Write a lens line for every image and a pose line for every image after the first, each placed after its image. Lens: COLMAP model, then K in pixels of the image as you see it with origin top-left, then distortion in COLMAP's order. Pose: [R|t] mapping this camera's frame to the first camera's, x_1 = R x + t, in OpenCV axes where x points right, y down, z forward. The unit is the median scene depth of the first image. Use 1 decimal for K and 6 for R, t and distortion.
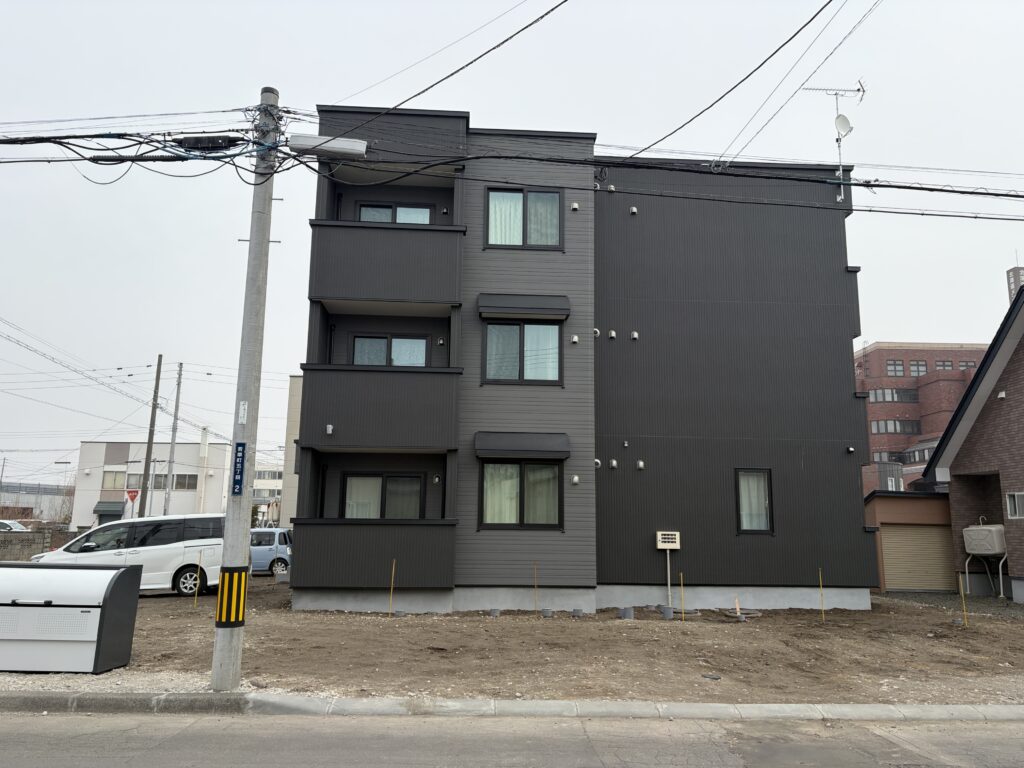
lens RADIAL K [[775.2, 0, 511.4], [0, 775.2, 380.6], [0, 0, 1]] dist [0.020066, -0.019374]
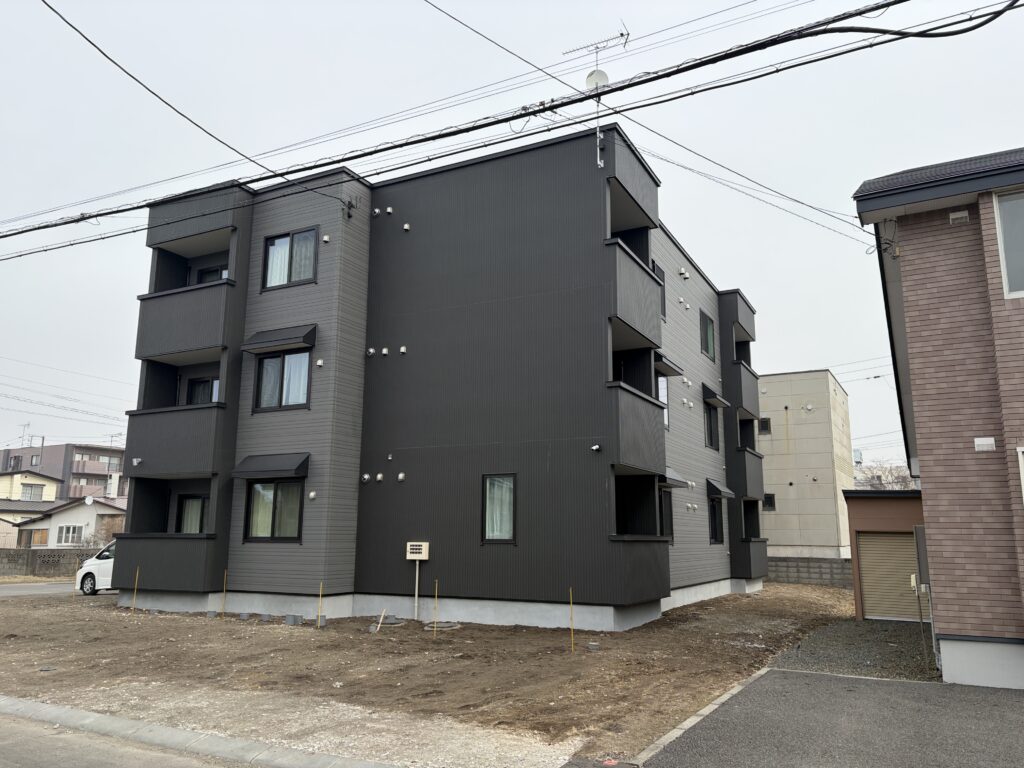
lens RADIAL K [[775.2, 0, 512.8], [0, 775.2, 385.0], [0, 0, 1]] dist [0.020066, -0.019374]
pose [[0.859779, -0.105714, -0.499604, 0.843309], [0.100368, 0.994238, -0.037651, 0.043773], [0.500705, -0.017773, 0.865435, 0.203526]]
